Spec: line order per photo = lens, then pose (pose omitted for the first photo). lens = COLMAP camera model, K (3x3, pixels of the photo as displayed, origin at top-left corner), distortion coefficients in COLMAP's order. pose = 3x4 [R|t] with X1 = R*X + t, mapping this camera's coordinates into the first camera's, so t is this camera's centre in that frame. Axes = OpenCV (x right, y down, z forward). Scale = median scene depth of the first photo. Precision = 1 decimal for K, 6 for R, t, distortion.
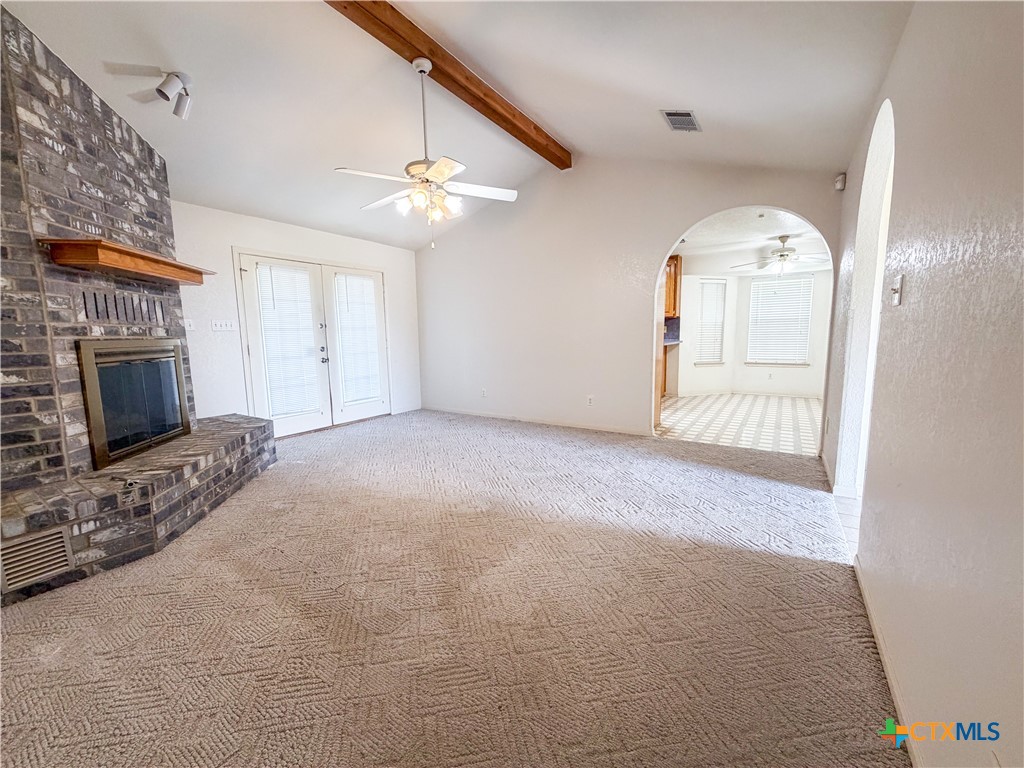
lens RADIAL K [[407.3, 0, 512.0], [0, 407.3, 384.0], [0, 0, 1]] dist [-0.002198, -0.000225]
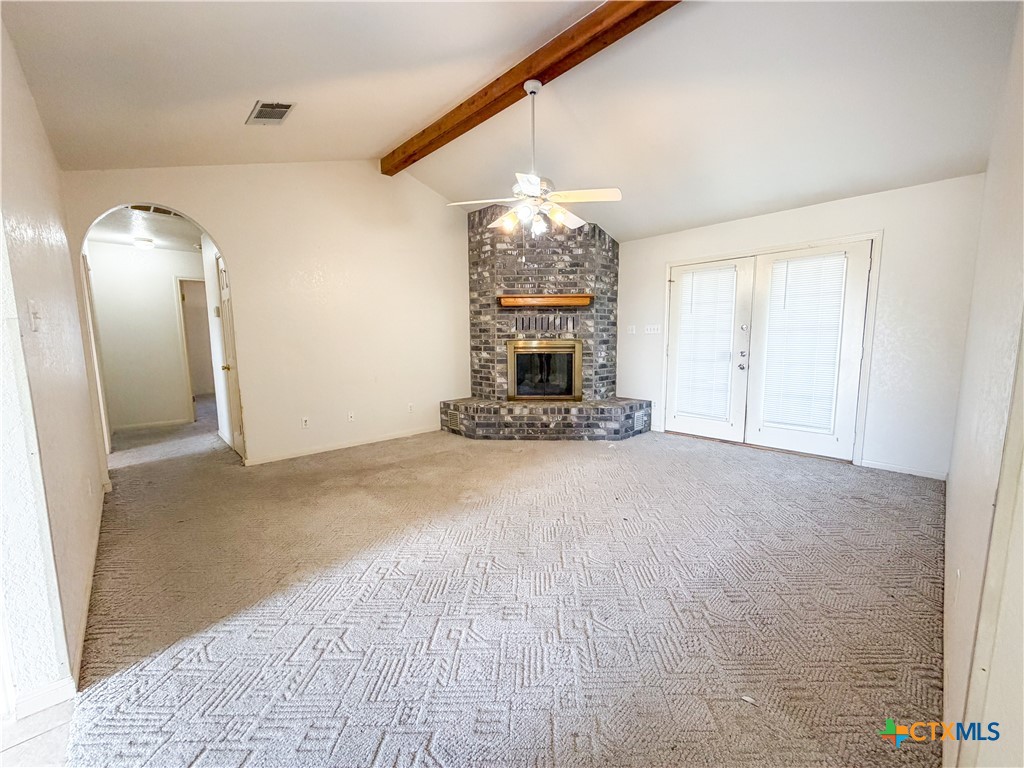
lens RADIAL K [[407.3, 0, 512.0], [0, 407.3, 384.0], [0, 0, 1]] dist [-0.002198, -0.000225]
pose [[-0.229795, 0.129623, -0.964568, 0.857433], [-0.109162, 0.981404, 0.157892, -0.181469], [0.967098, 0.141577, -0.211372, 1.213515]]
